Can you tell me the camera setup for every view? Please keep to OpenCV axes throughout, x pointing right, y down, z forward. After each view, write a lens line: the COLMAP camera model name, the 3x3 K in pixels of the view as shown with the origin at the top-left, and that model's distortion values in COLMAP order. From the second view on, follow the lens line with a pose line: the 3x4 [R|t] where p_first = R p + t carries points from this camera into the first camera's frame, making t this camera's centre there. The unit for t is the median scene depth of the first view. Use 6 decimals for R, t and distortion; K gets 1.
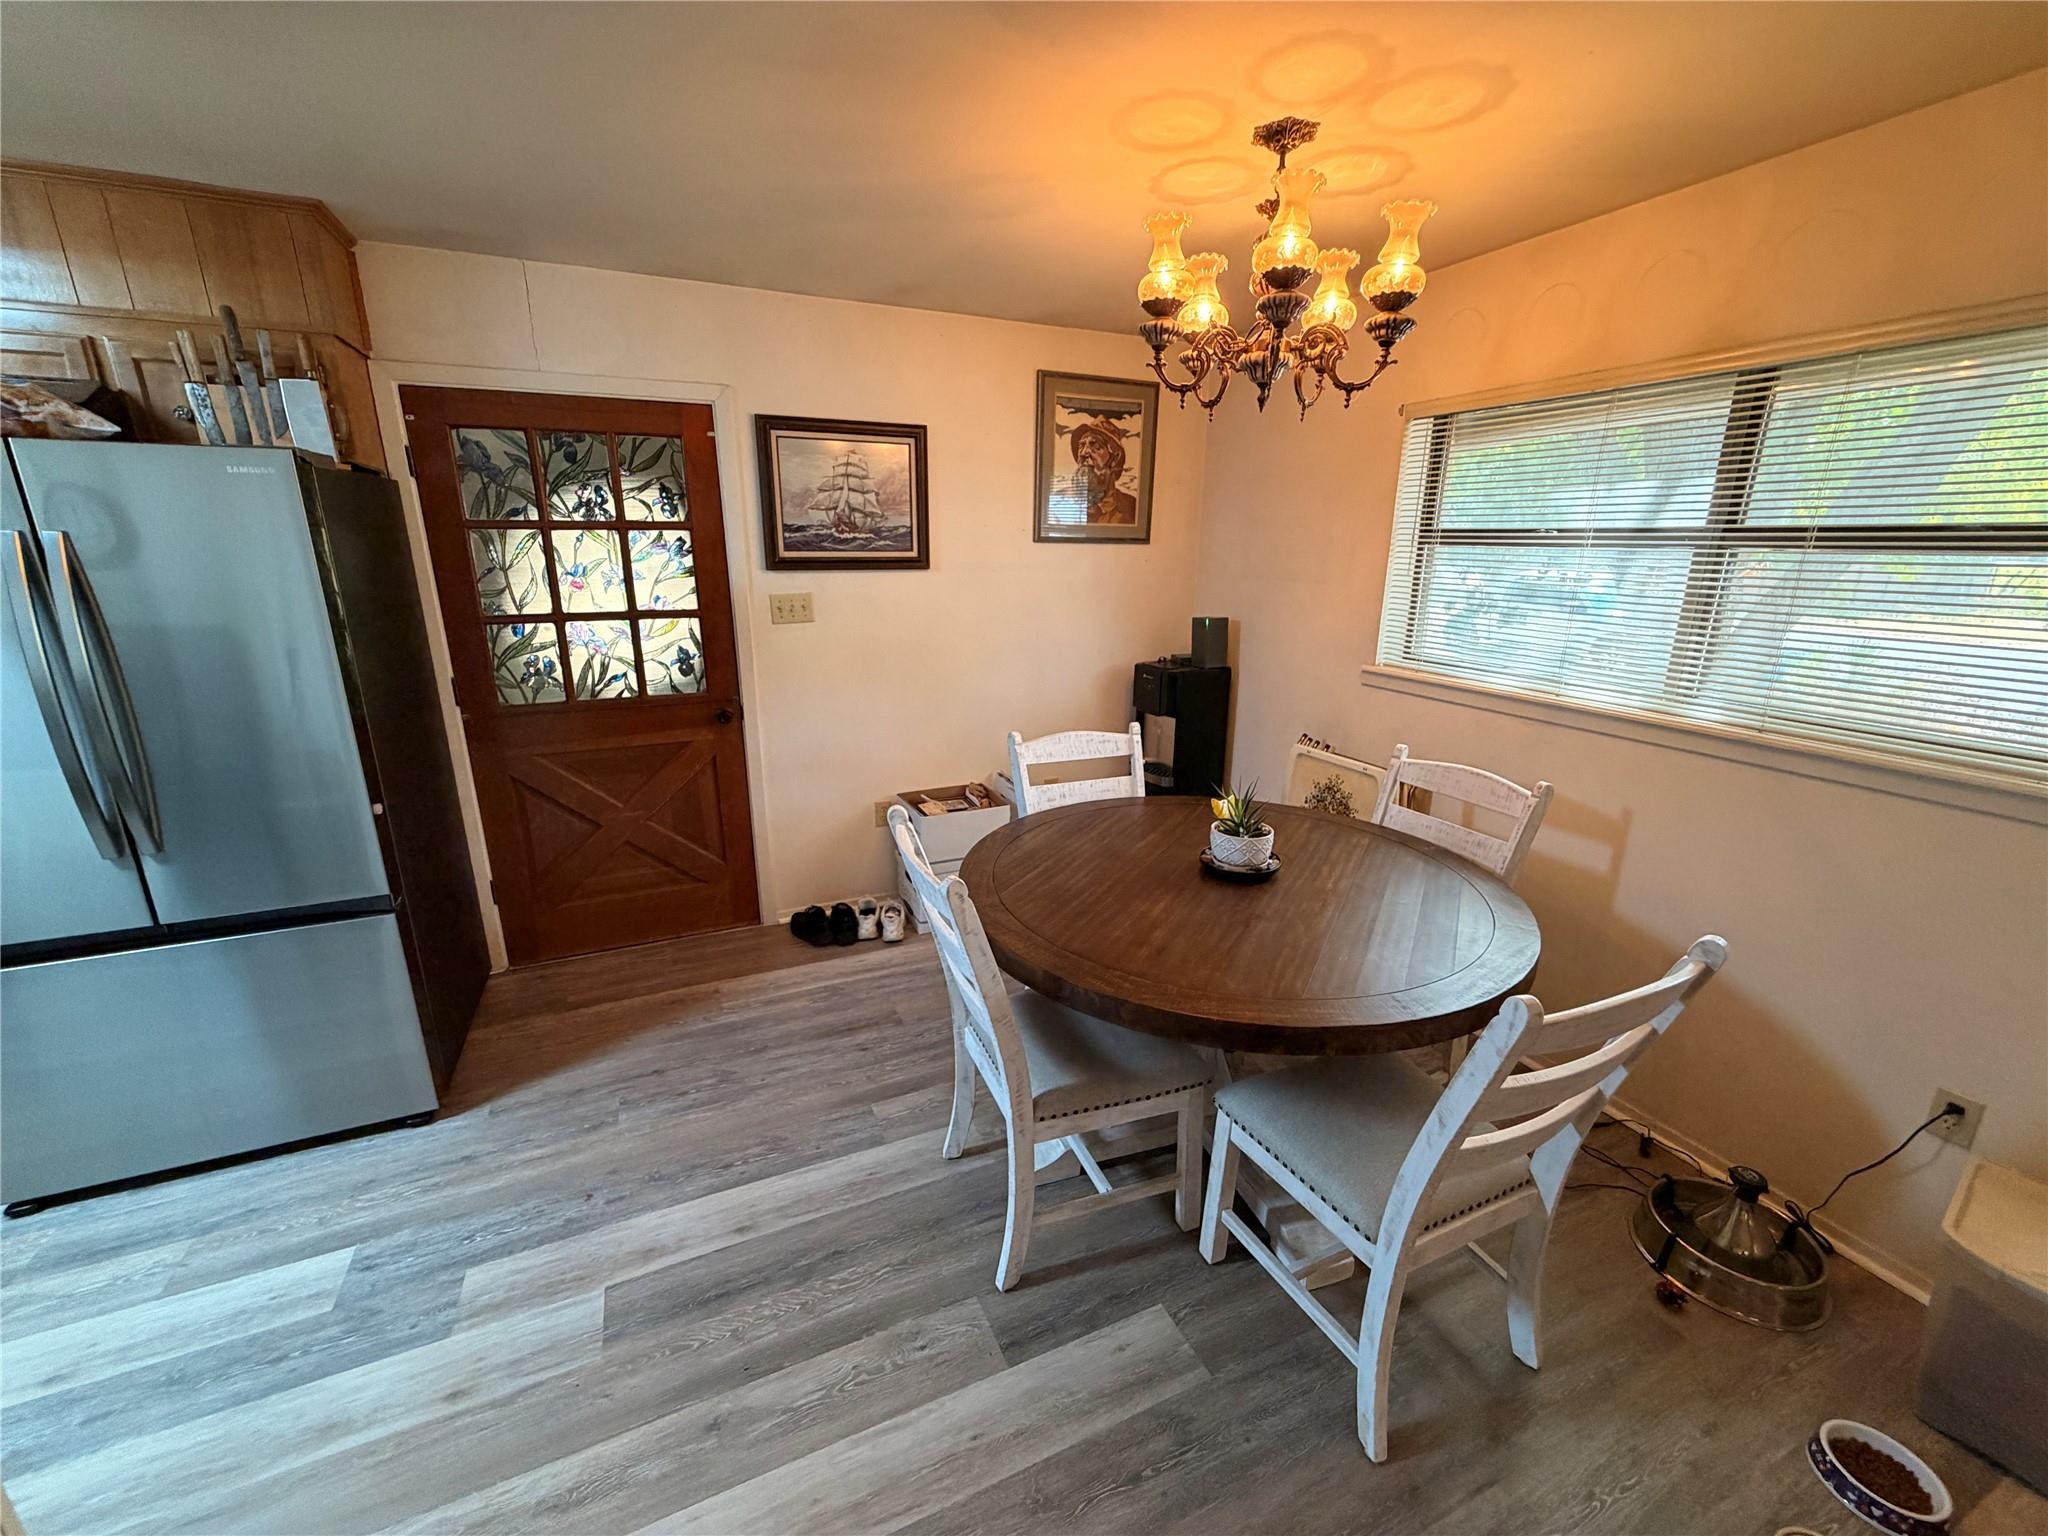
lens RADIAL K [[819.3, 0, 1010.0], [0, 819.3, 772.8], [0, 0, 1]] dist [0.000618, -0.000300]
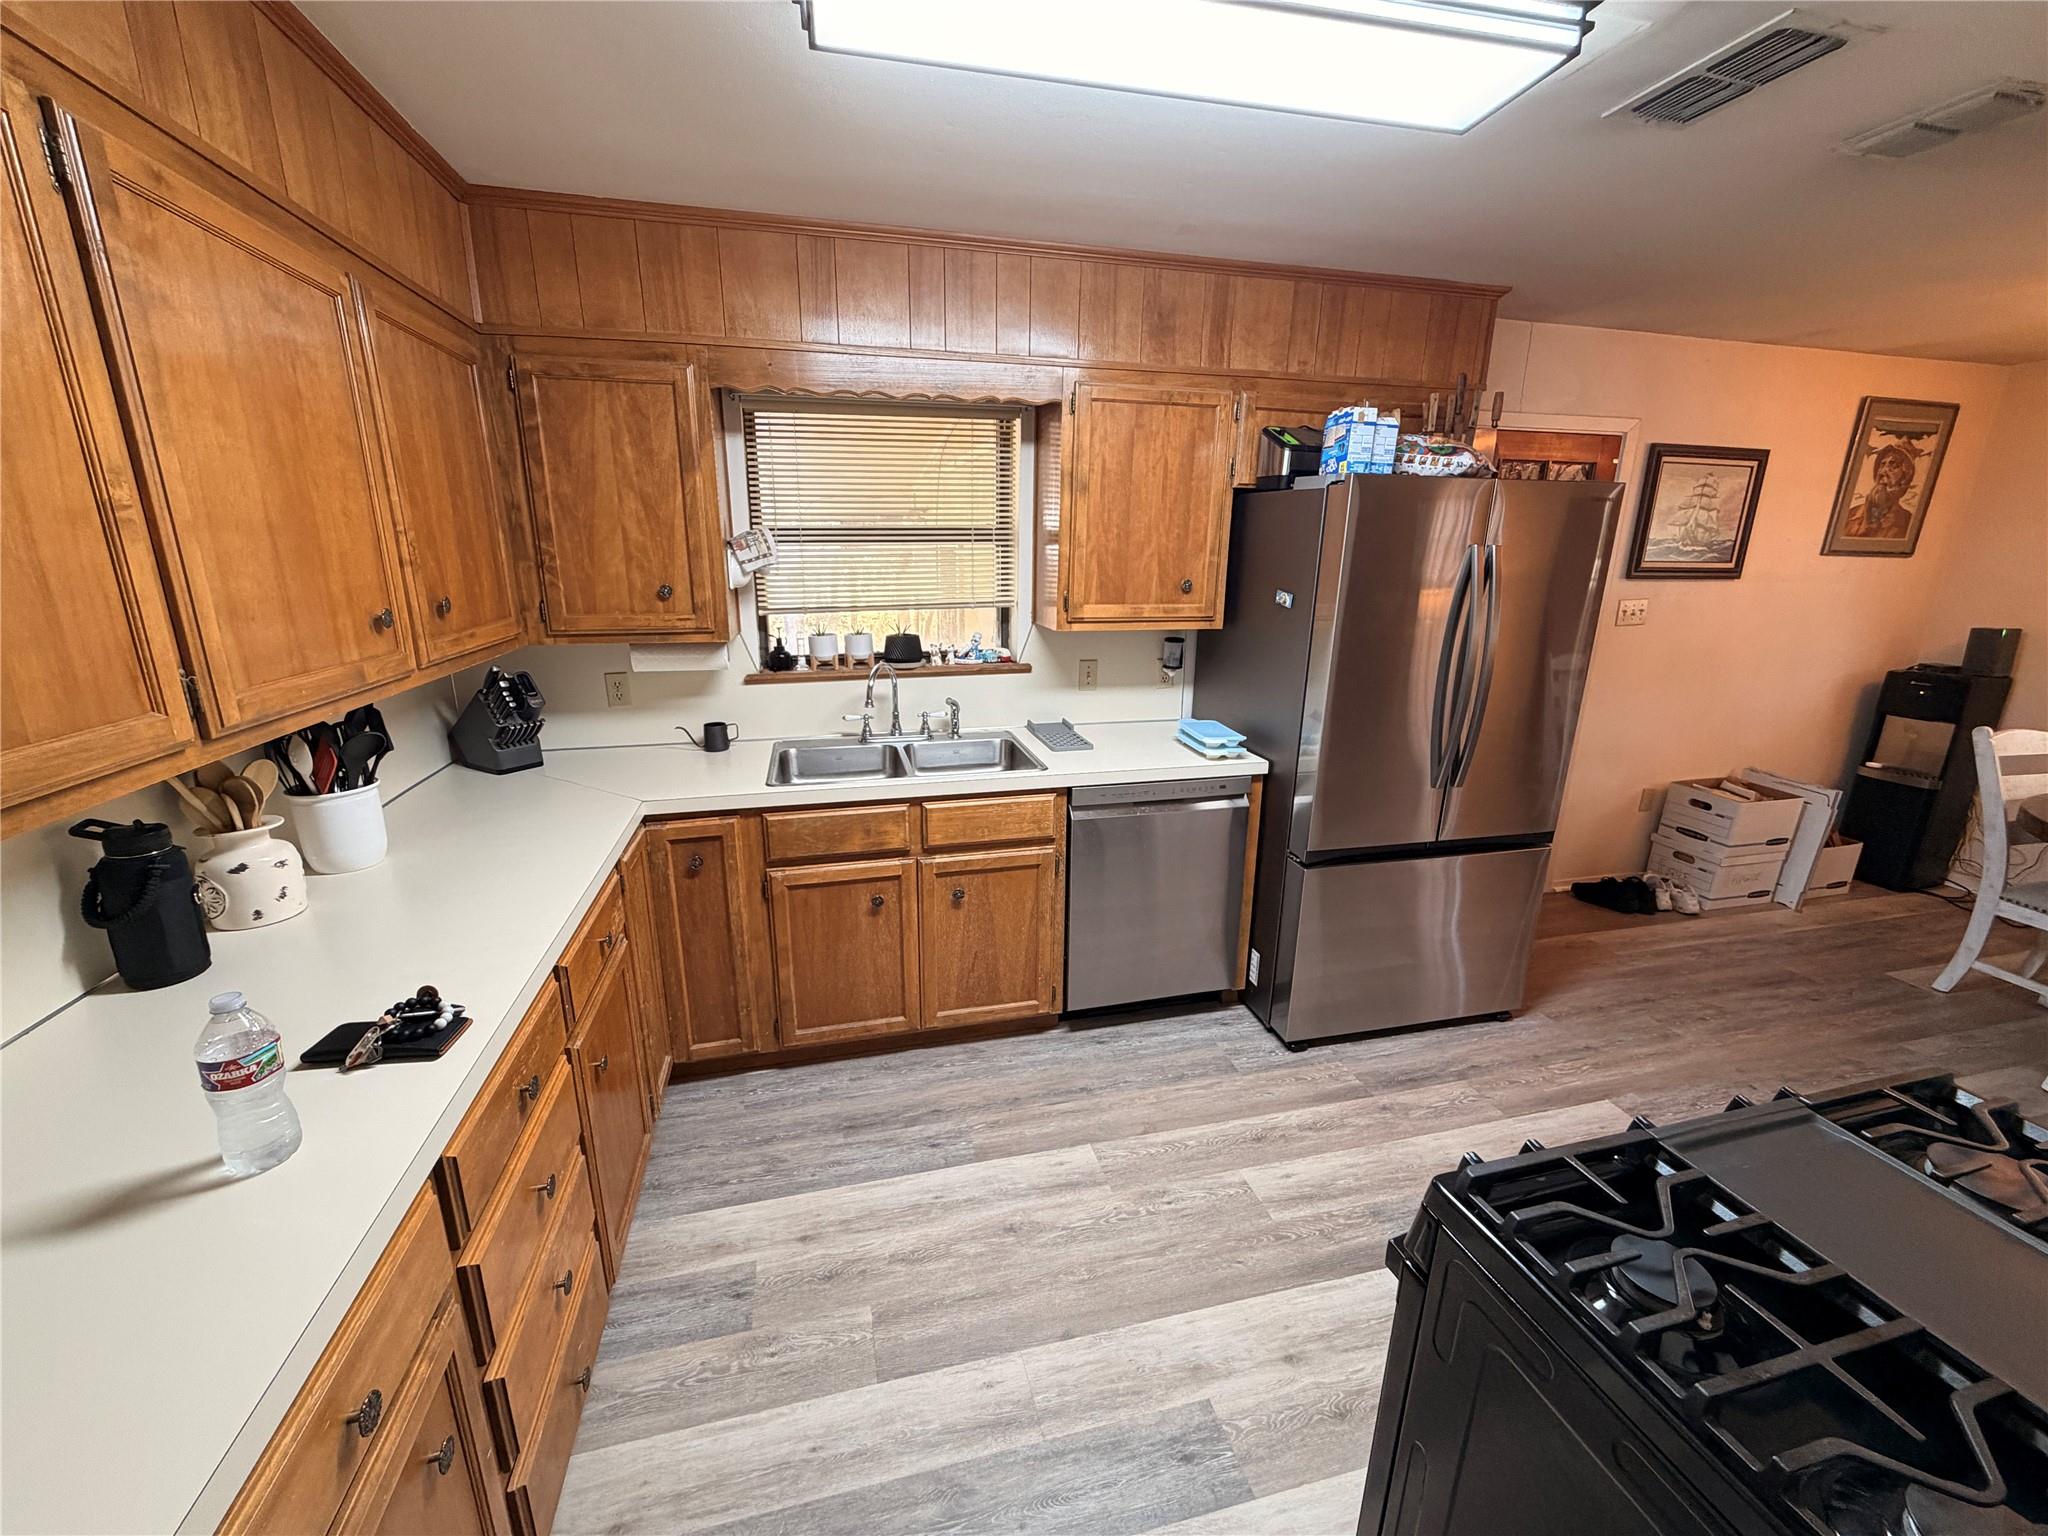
lens RADIAL K [[819.3, 0, 1019.6], [0, 819.3, 768.1], [0, 0, 1]] dist [0.000618, -0.000300]
pose [[0.984897, 0.050126, -0.165724, -0.921385], [-0.052445, 0.998577, -0.009645, 0.072073], [0.165005, 0.018191, 0.986125, -0.260021]]
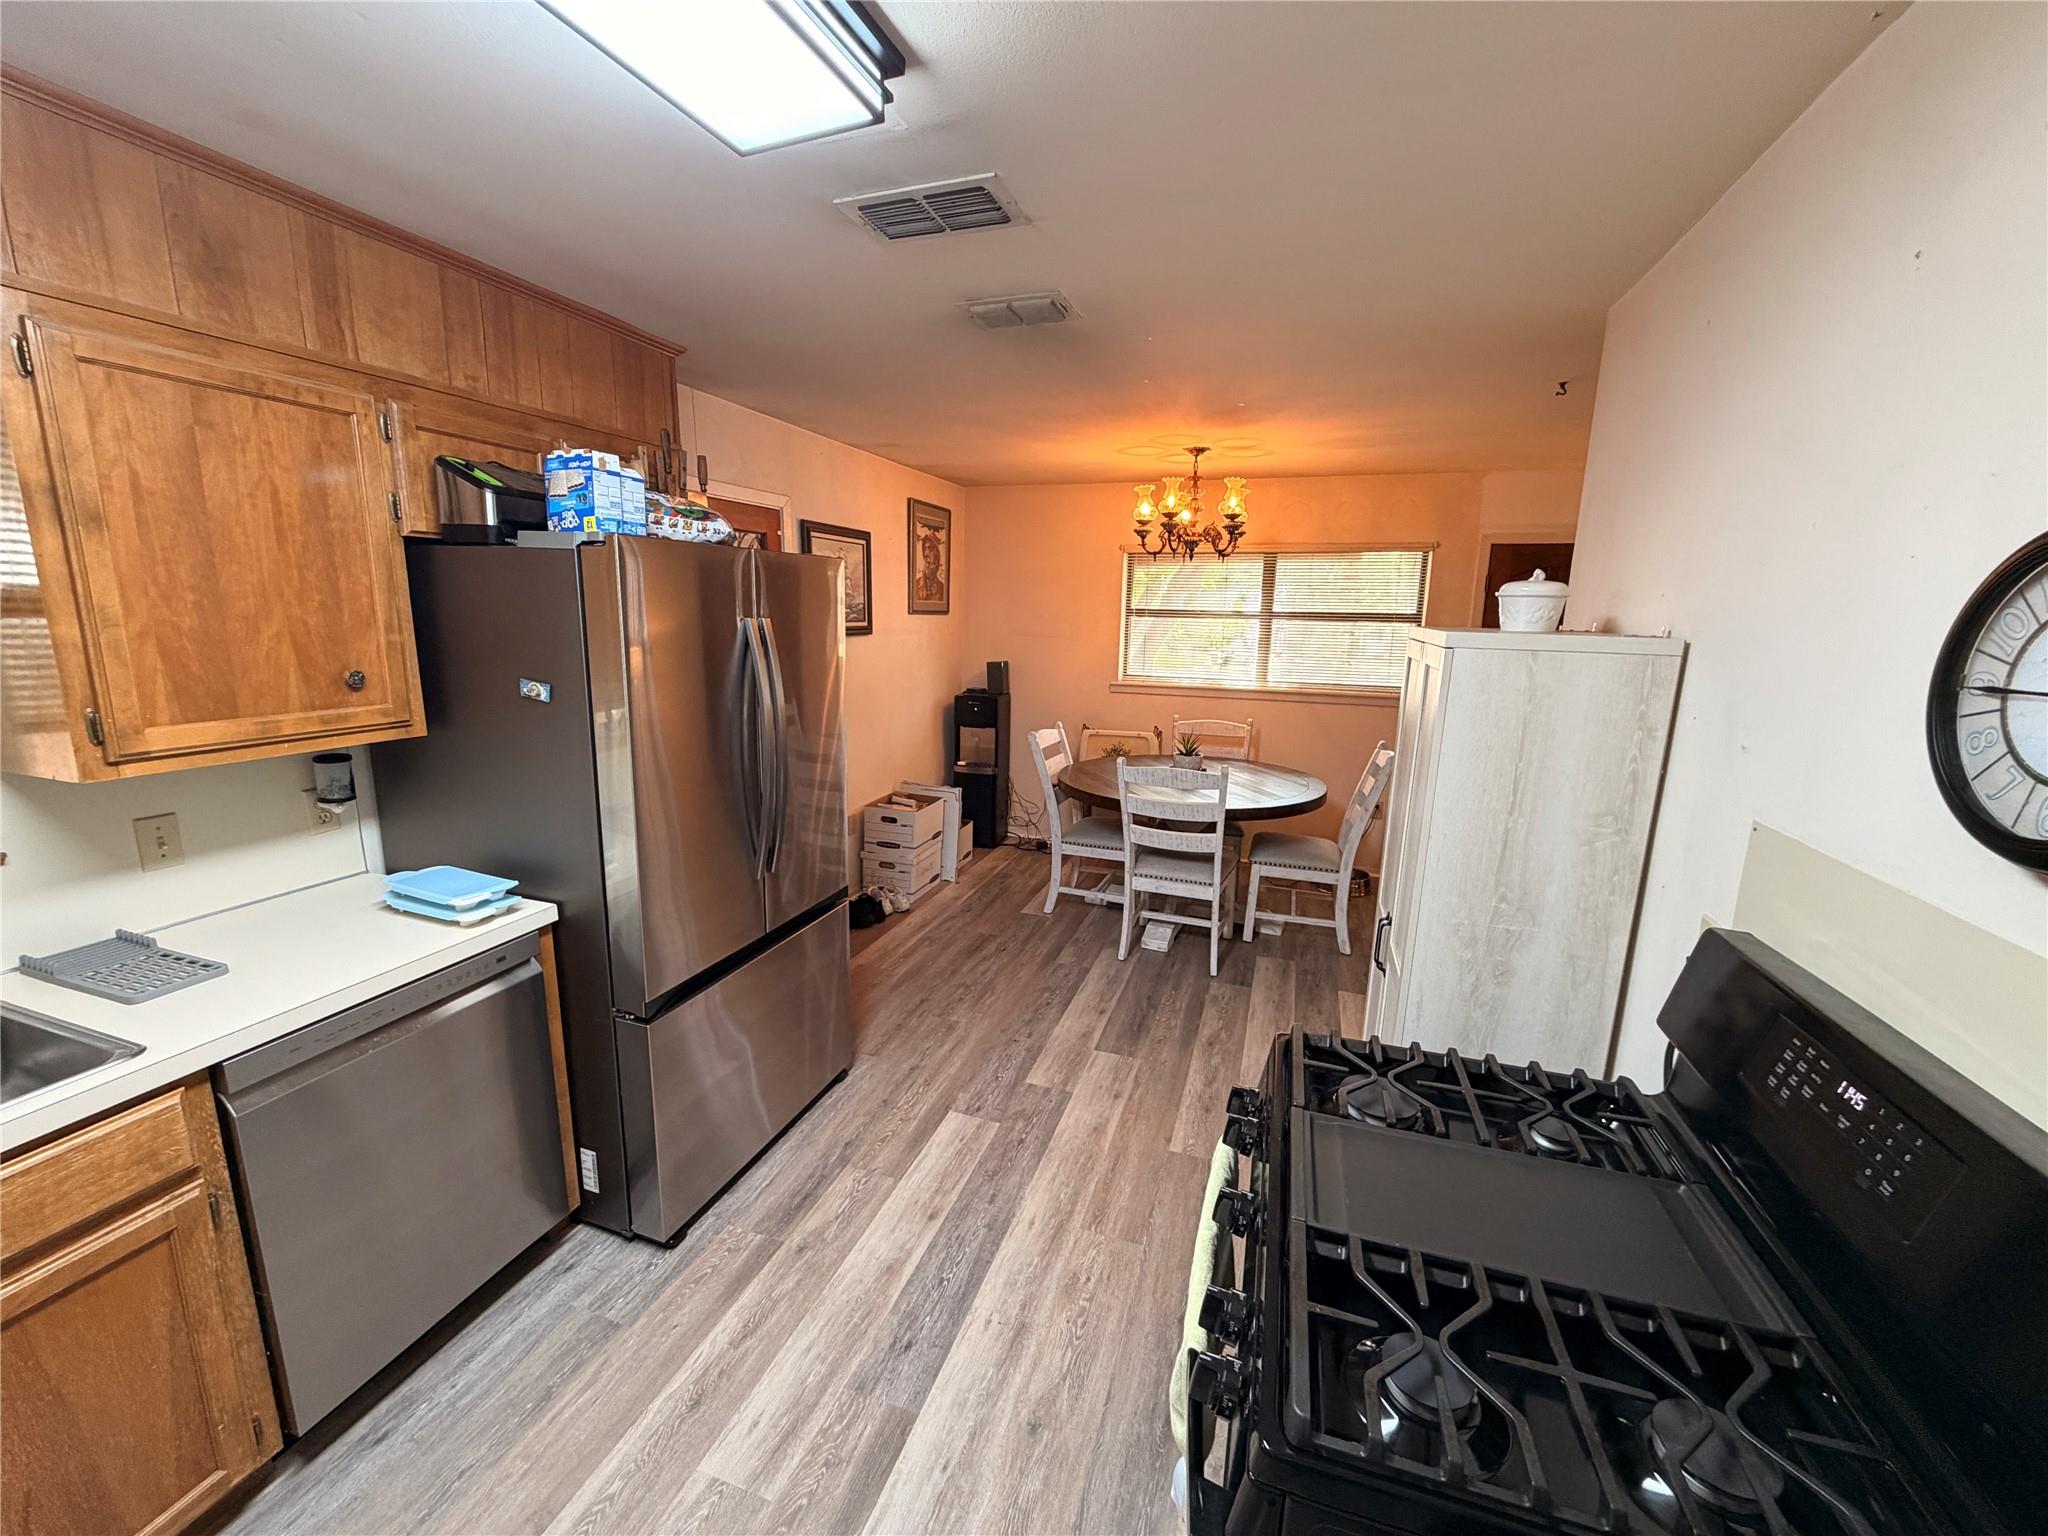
lens RADIAL K [[819.3, 0, 1021.6], [0, 819.3, 769.4], [0, 0, 1]] dist [0.000618, -0.000300]
pose [[0.680400, -0.137538, 0.719819, -1.004276], [0.188019, 0.982115, 0.009934, 0.003263], [-0.708312, 0.128581, 0.694091, -0.090406]]
